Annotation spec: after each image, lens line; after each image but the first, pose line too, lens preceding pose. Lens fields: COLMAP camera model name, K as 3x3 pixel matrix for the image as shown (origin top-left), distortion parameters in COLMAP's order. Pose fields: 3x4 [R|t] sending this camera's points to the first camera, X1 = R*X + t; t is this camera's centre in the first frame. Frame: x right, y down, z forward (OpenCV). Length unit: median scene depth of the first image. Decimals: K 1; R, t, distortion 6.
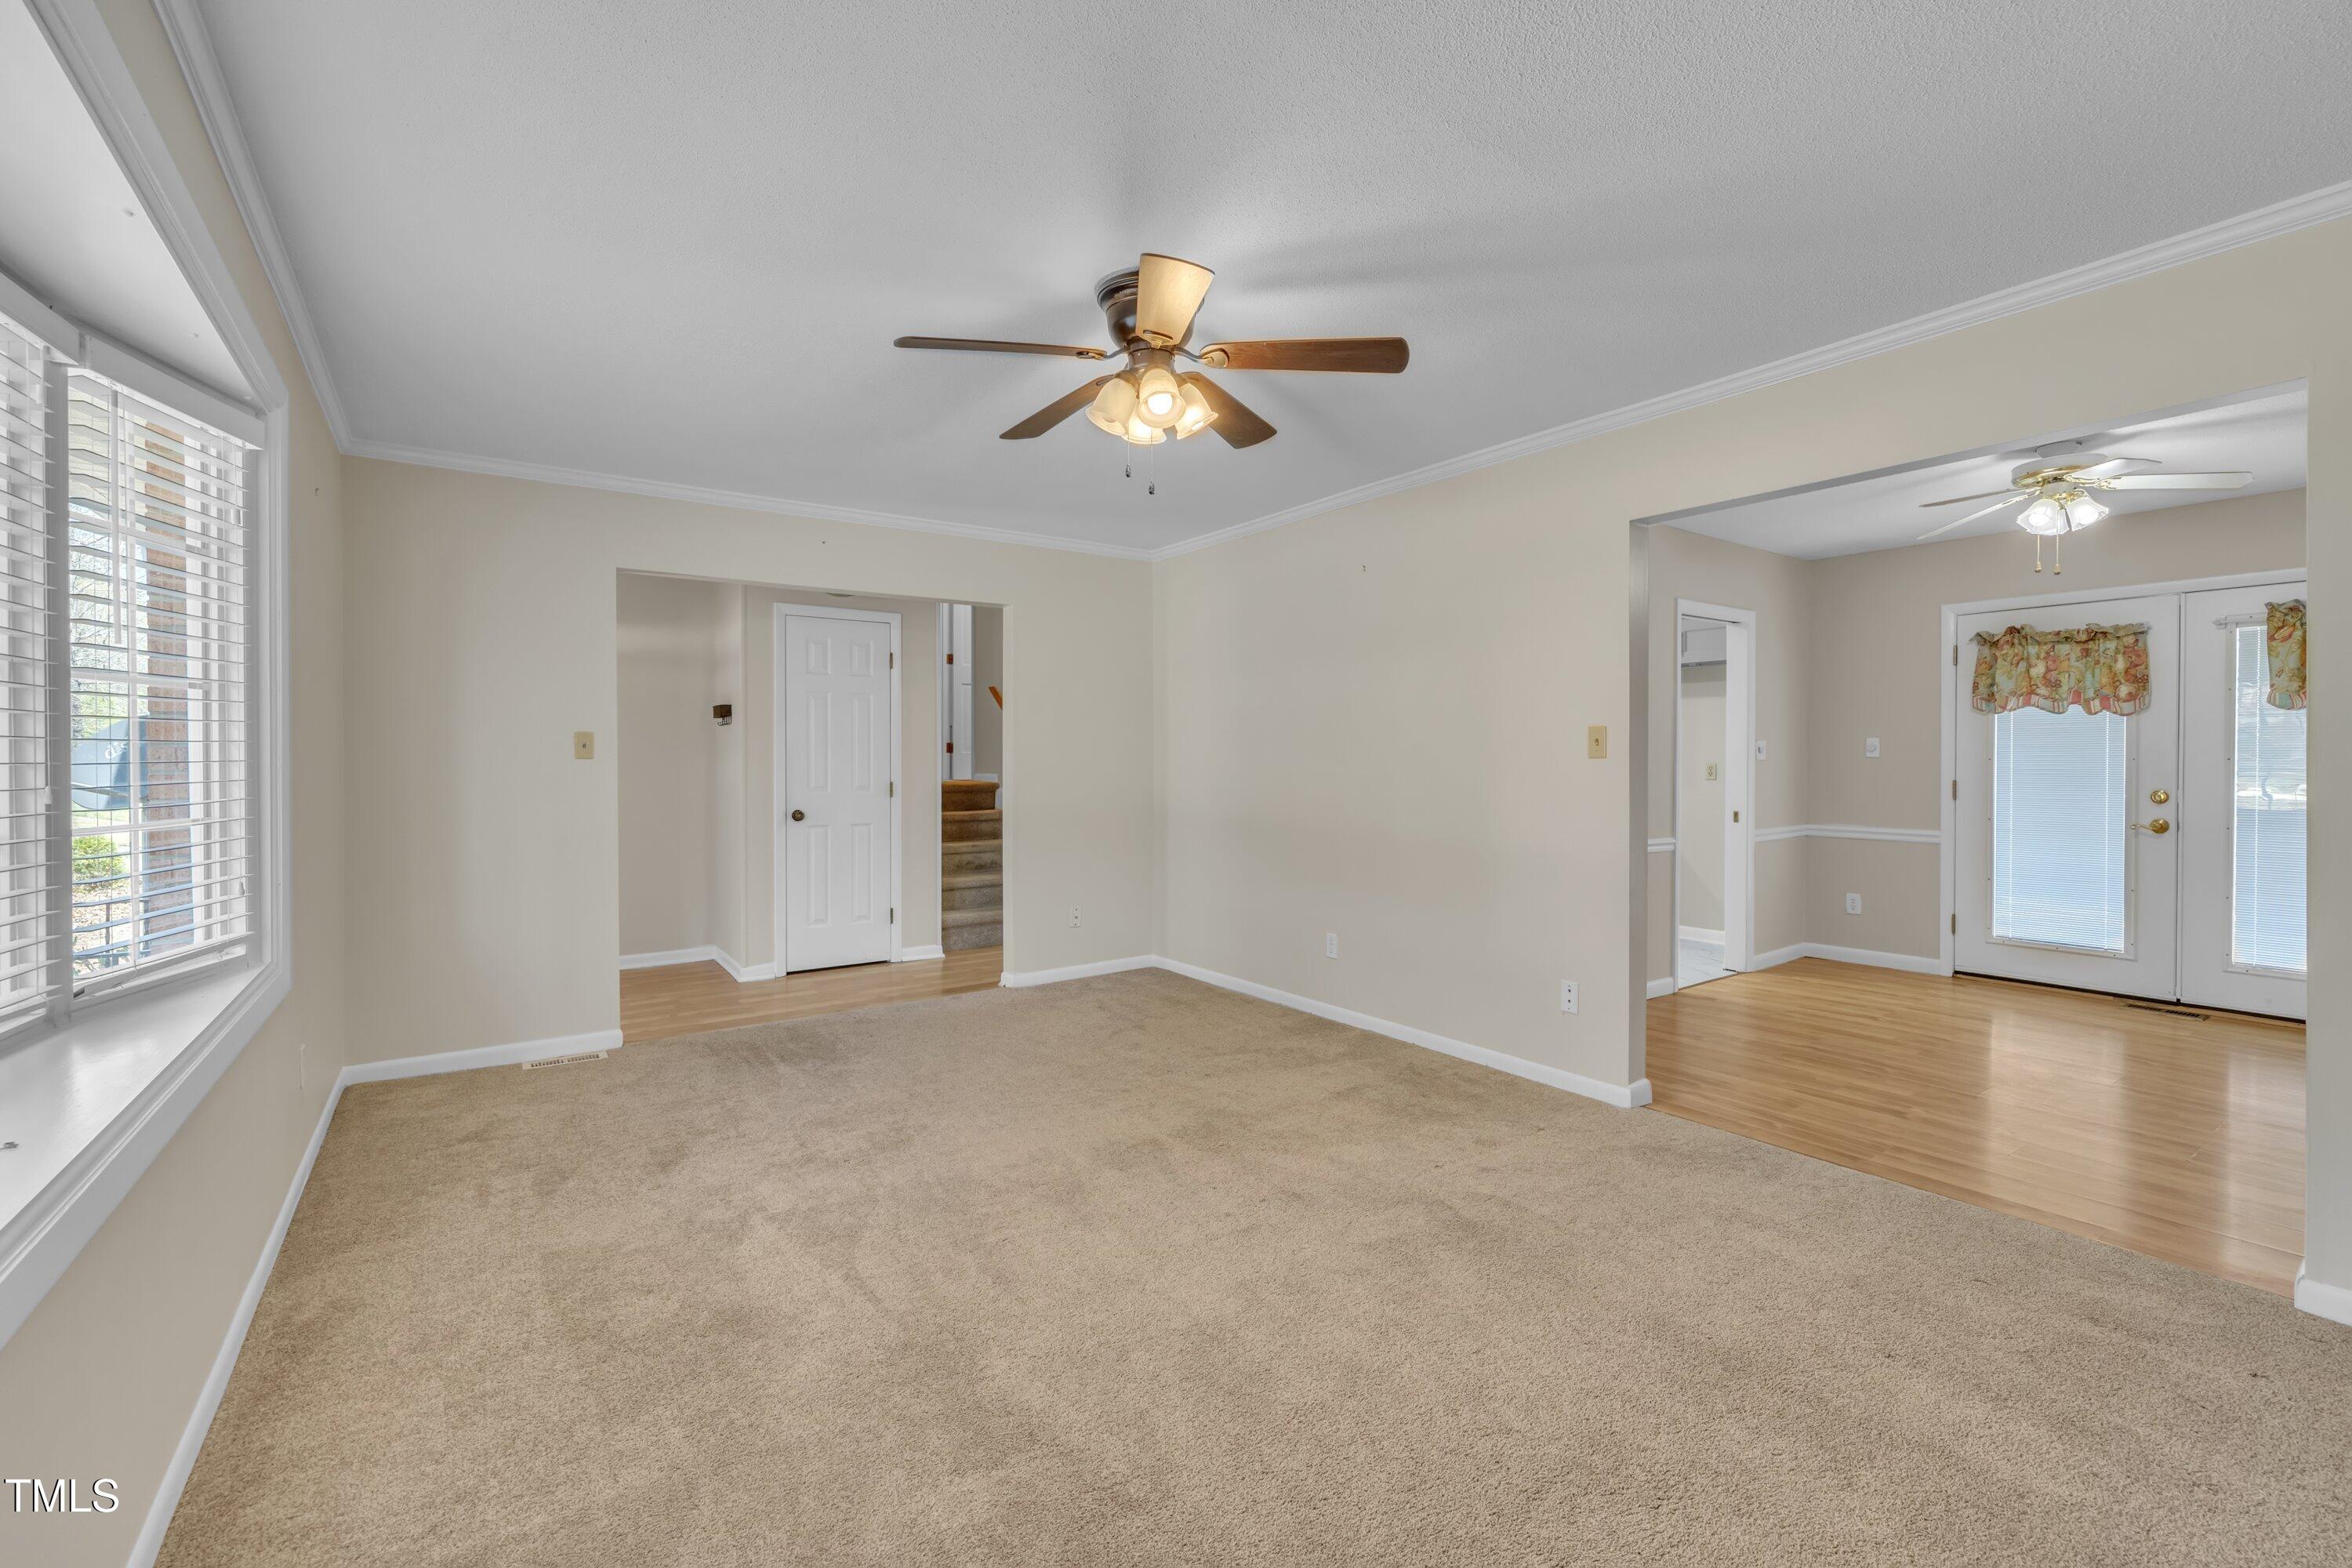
lens RADIAL K [[997.4, 0, 1164.5], [0, 997.4, 779.4], [0, 0, 1]] dist [0.012113, -0.000139]
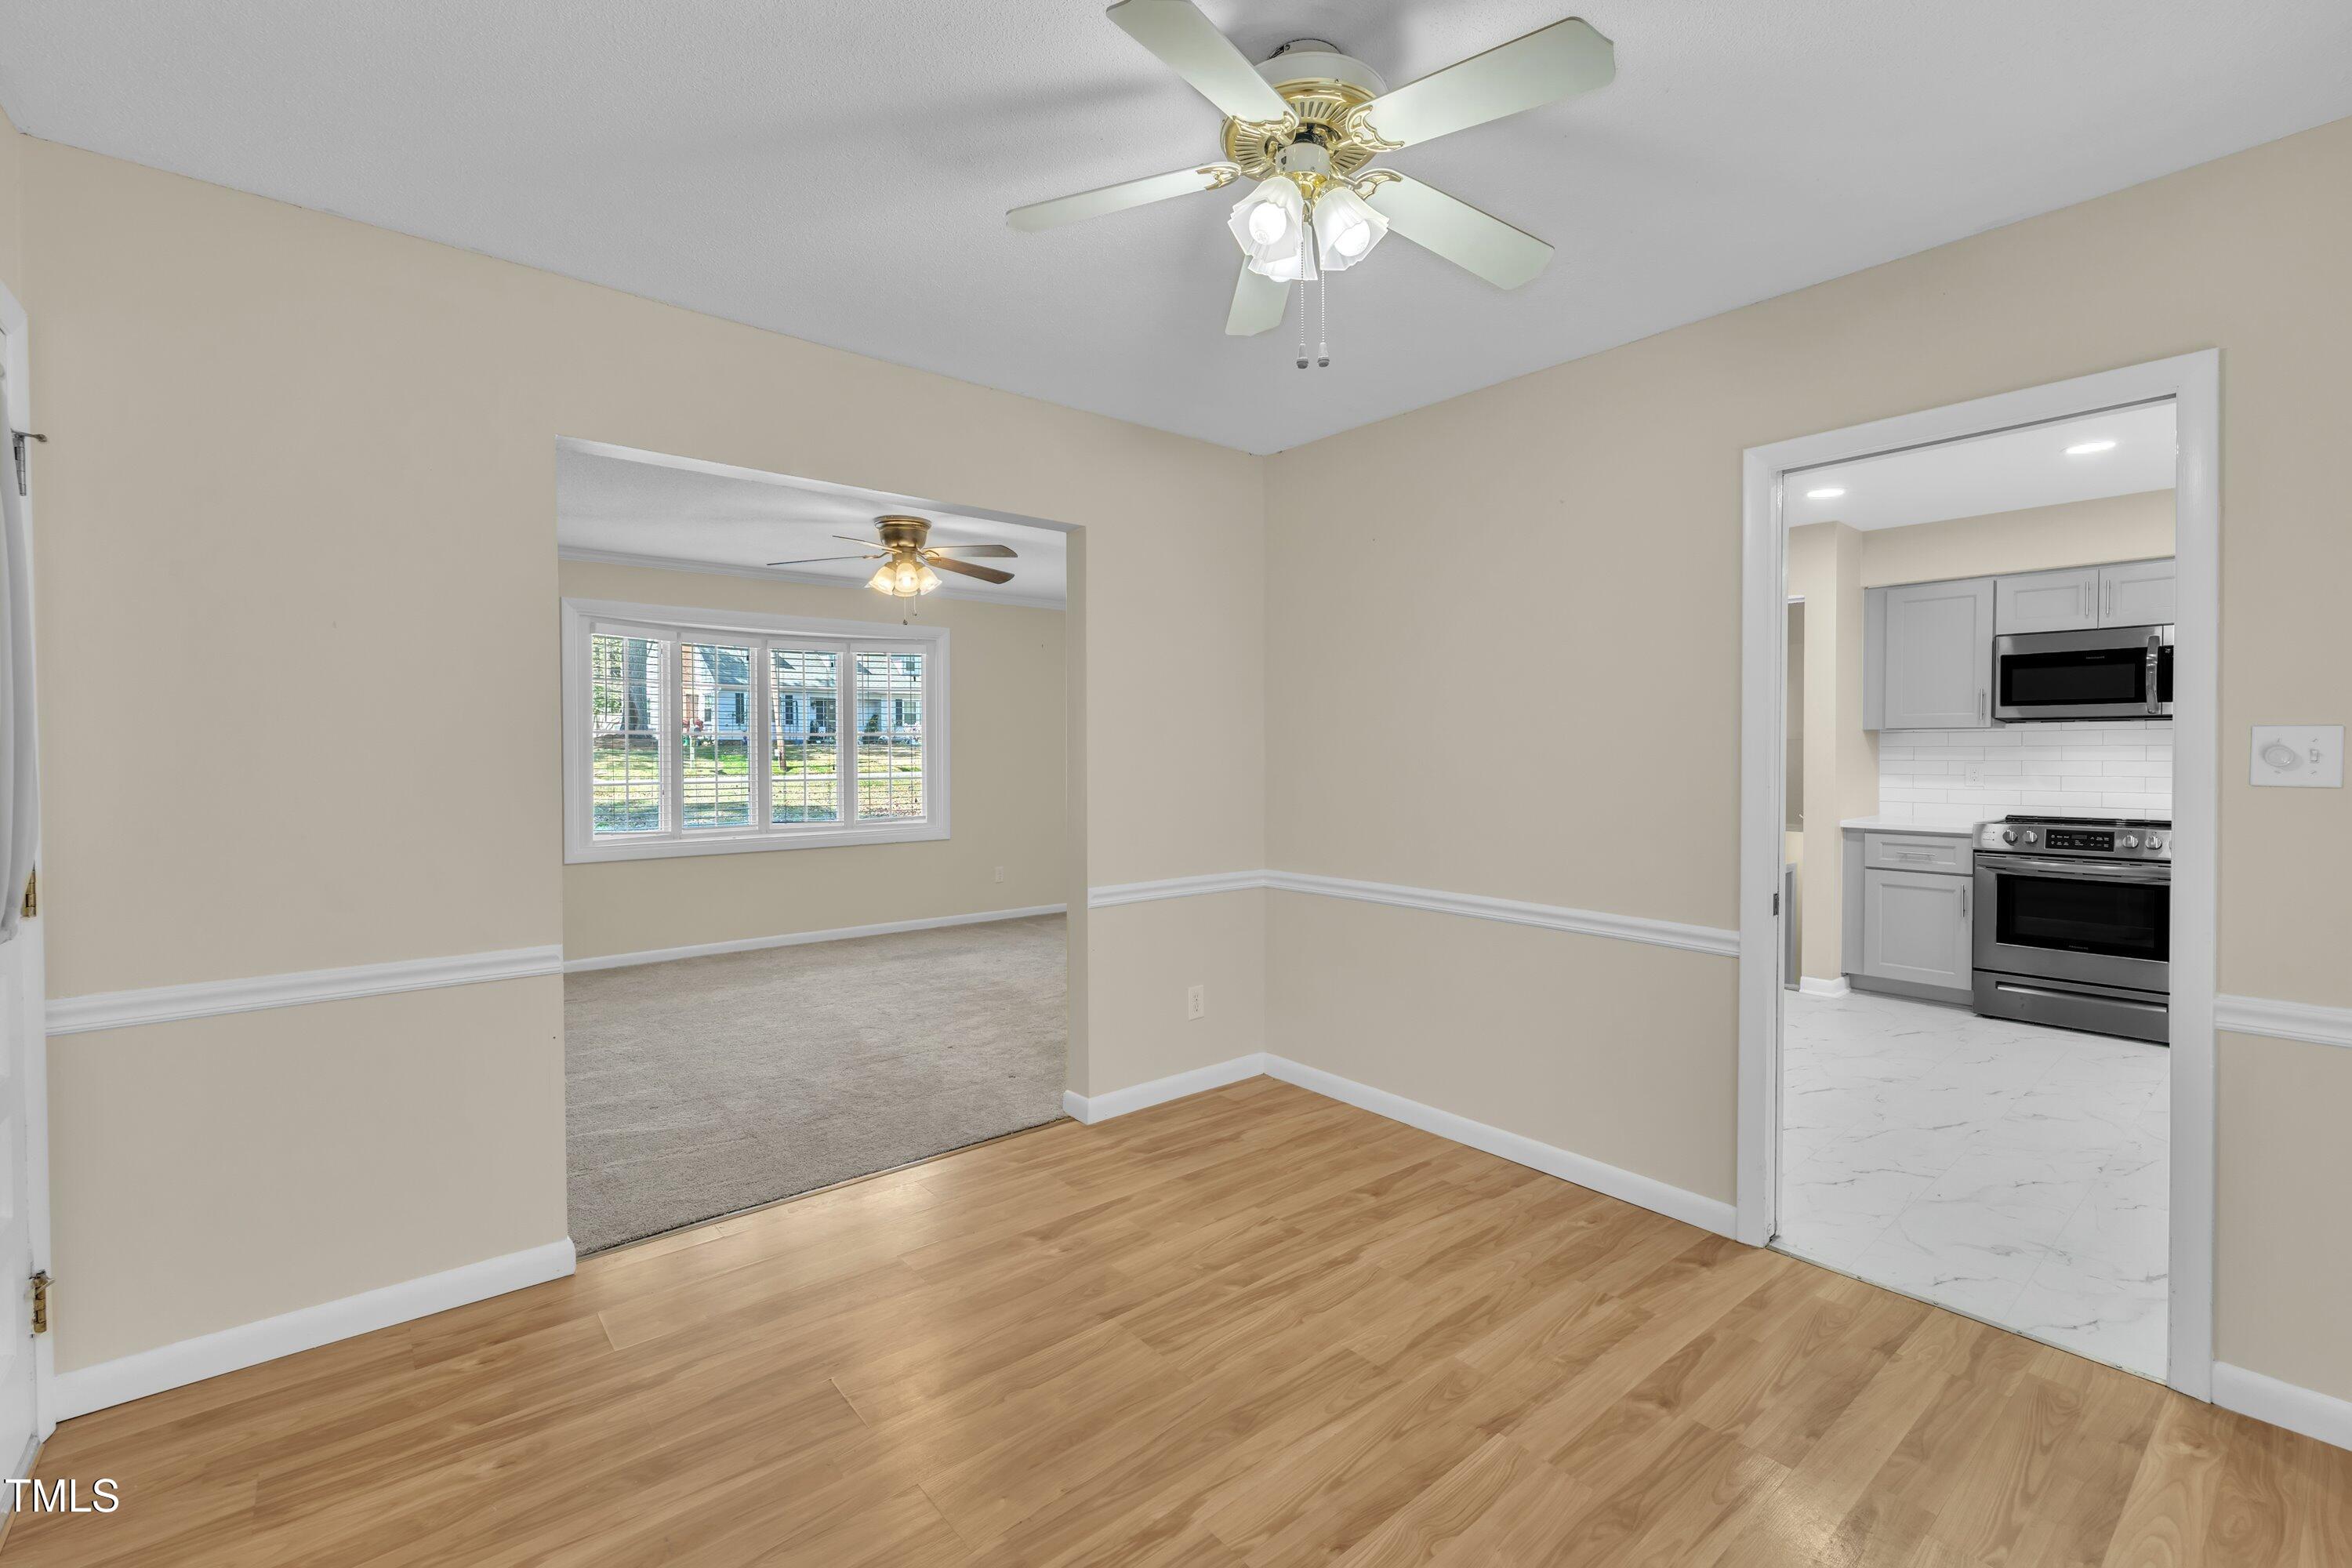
lens RADIAL K [[997.4, 0, 1167.9], [0, 997.4, 767.3], [0, 0, 1]] dist [0.012113, -0.000139]
pose [[0.084666, 0.020173, -0.996205, 1.391323], [-0.017405, 0.999672, 0.018764, -0.039063], [0.996257, 0.015750, 0.084989, 0.954183]]
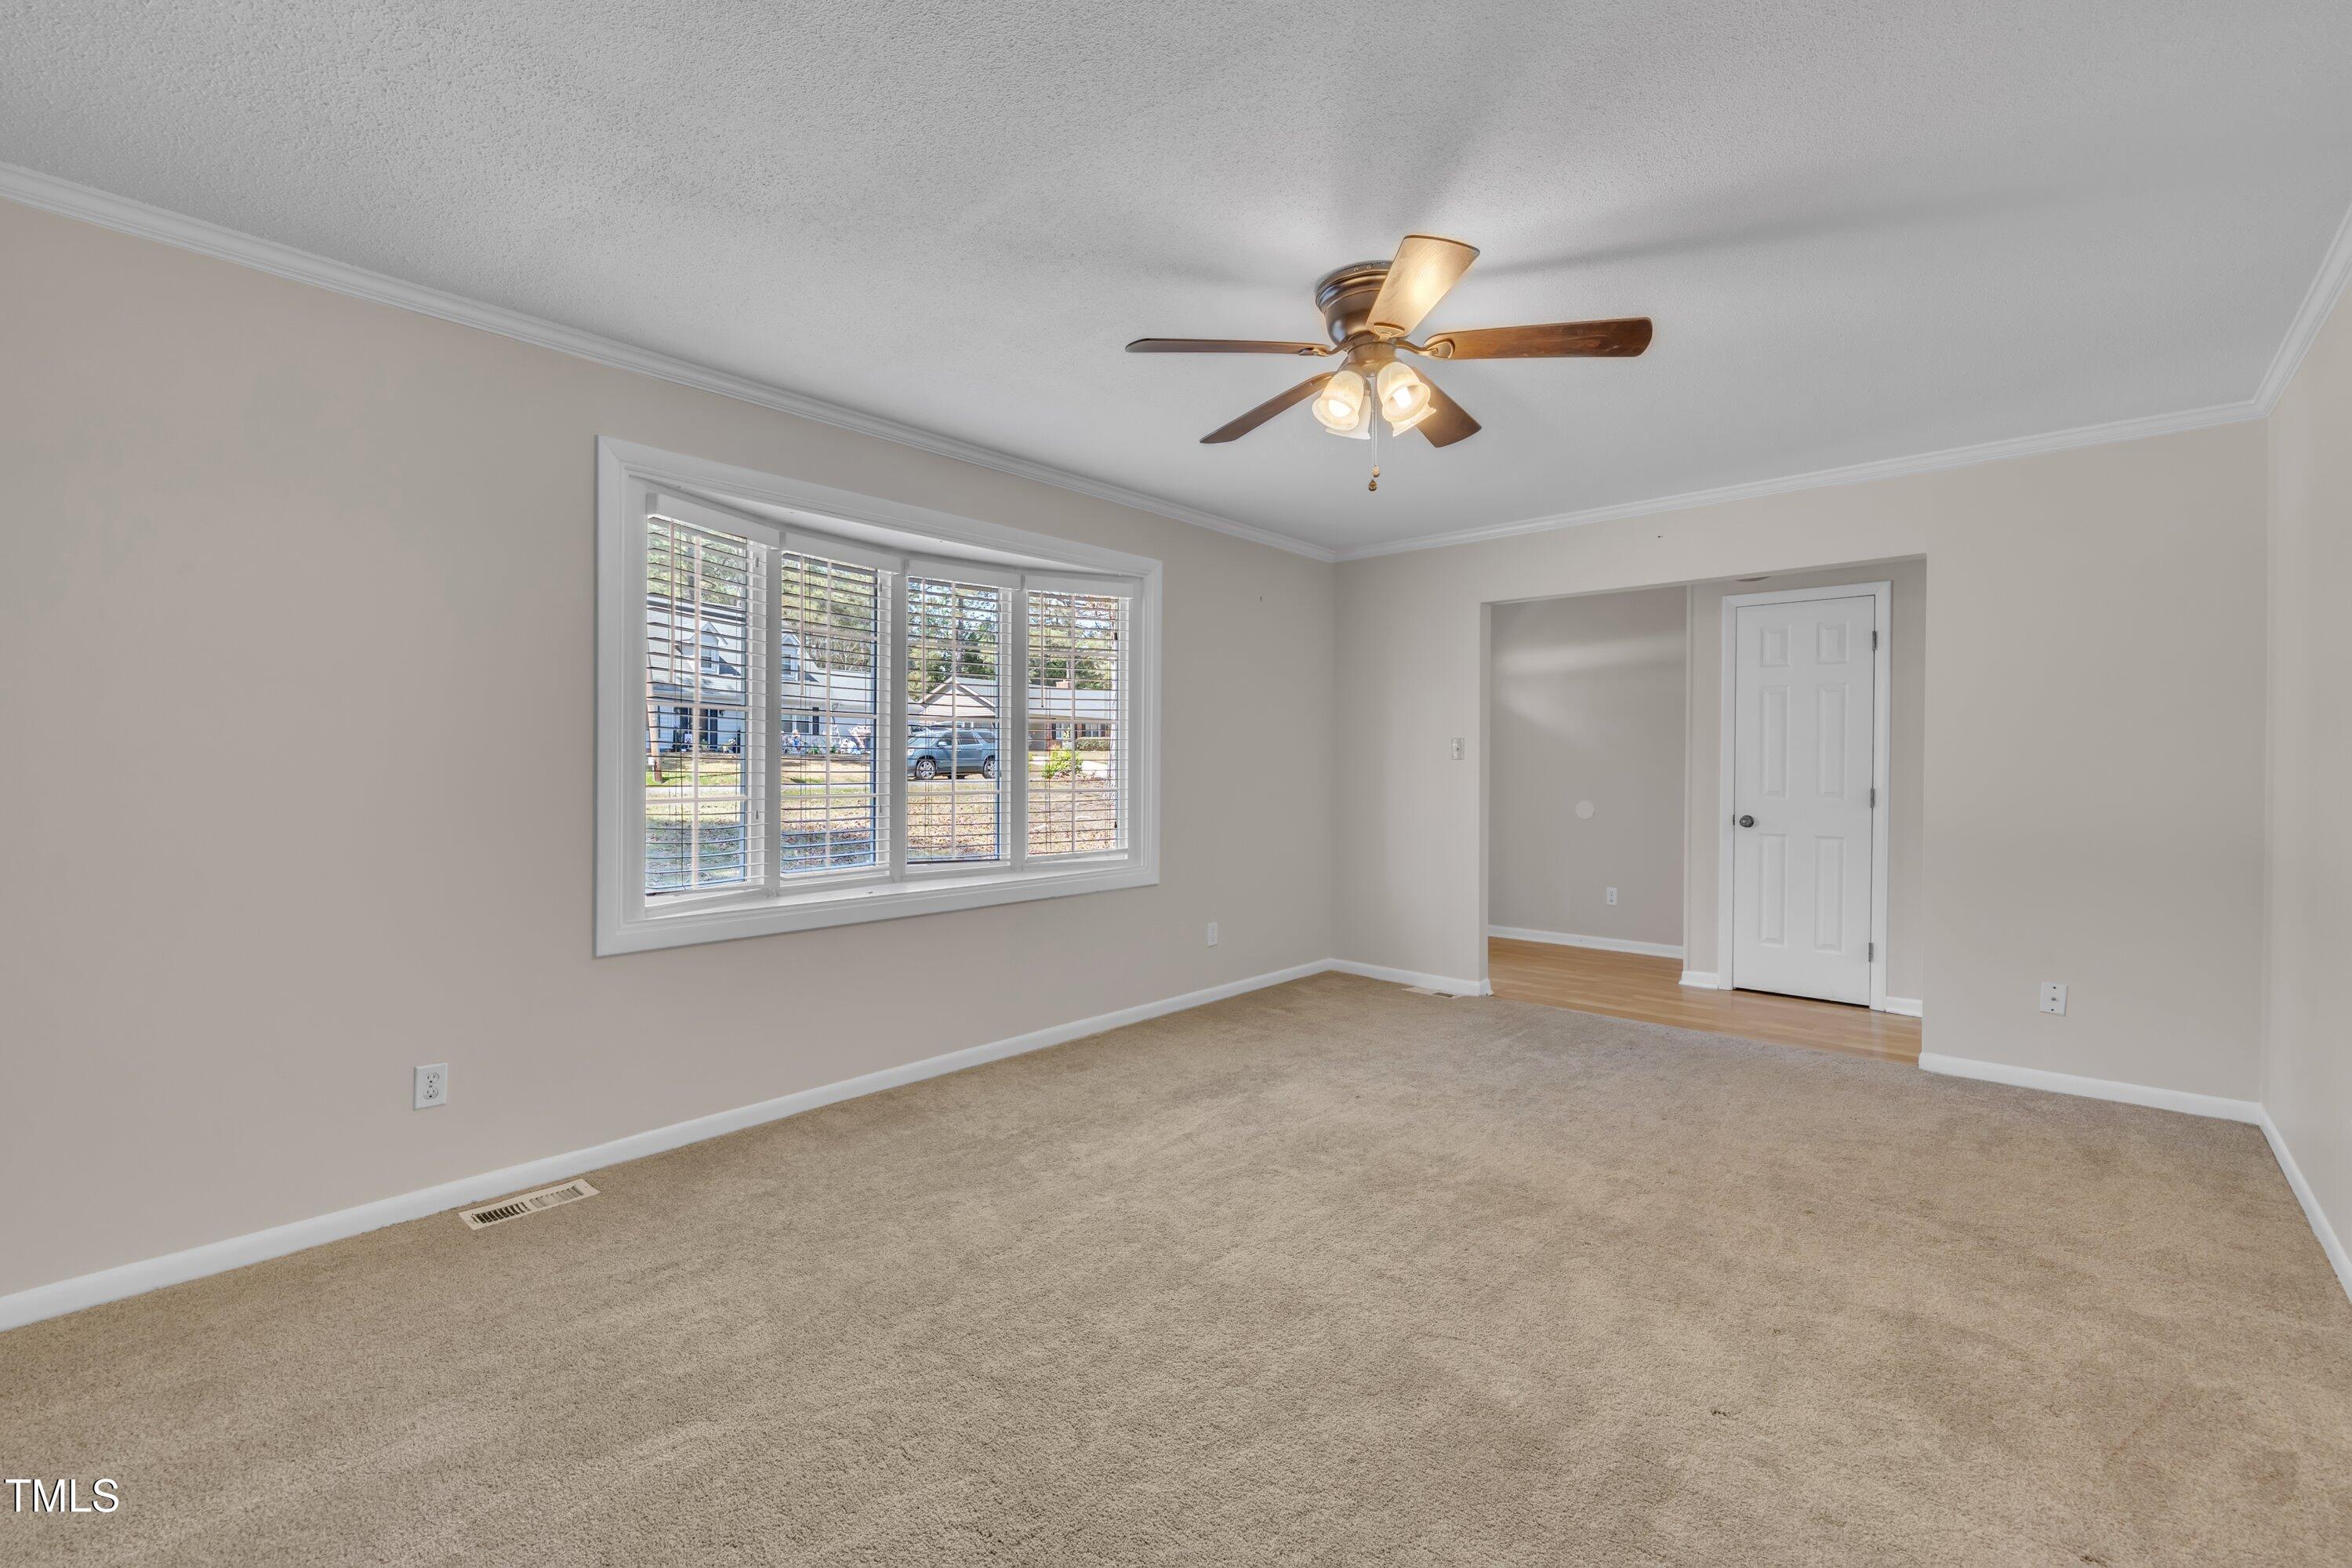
lens RADIAL K [[997.4, 0, 1176.4], [0, 997.4, 772.5], [0, 0, 1]] dist [0.012113, -0.000139]
pose [[0.230146, 0.012349, -0.973078, 0.644835], [-0.021479, 0.999740, 0.007607, -0.007100], [0.972919, 0.019150, 0.230351, 0.418474]]
